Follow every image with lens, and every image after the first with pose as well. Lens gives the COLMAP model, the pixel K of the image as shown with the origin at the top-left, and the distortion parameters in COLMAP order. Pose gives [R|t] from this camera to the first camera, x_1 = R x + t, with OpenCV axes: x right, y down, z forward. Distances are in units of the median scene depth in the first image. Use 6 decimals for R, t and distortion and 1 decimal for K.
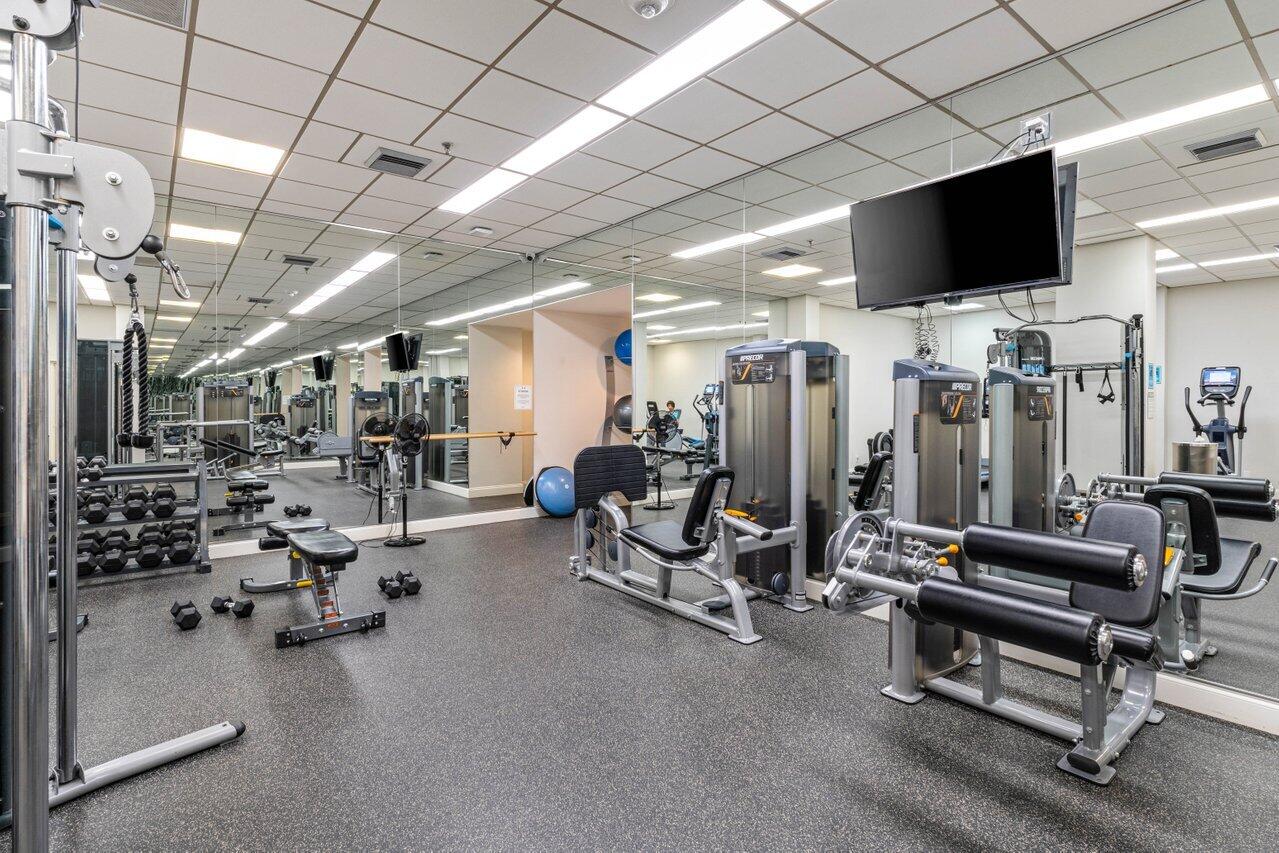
lens RADIAL K [[619.4, 0, 632.7], [0, 619.4, 415.8], [0, 0, 1]] dist [0.001442, 0.000460]
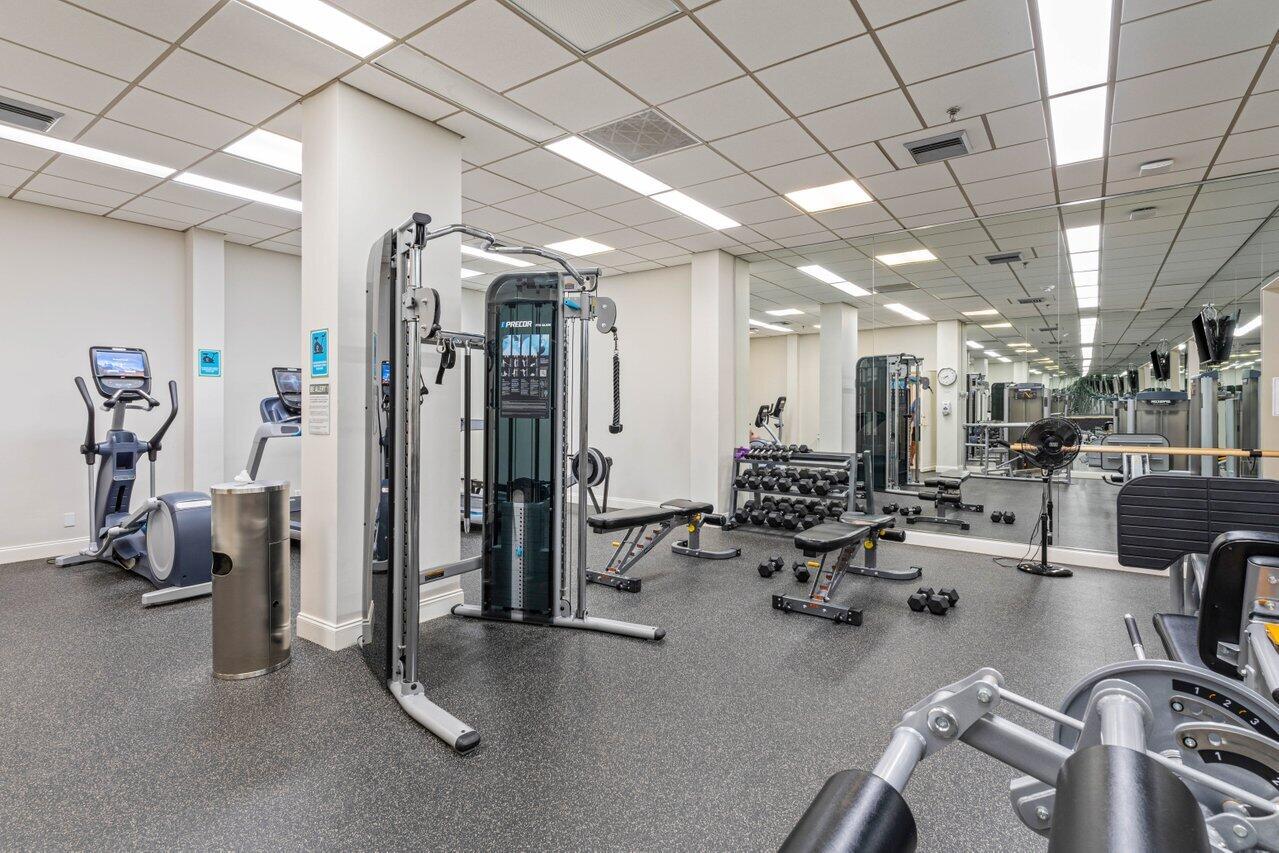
lens RADIAL K [[619.4, 0, 633.4], [0, 619.4, 413.7], [0, 0, 1]] dist [0.001442, 0.000460]
pose [[0.269871, 0.013274, -0.962805, 0.387866], [-0.020188, 0.999763, 0.008125, -0.006554], [0.962685, 0.017244, 0.270075, 0.304443]]
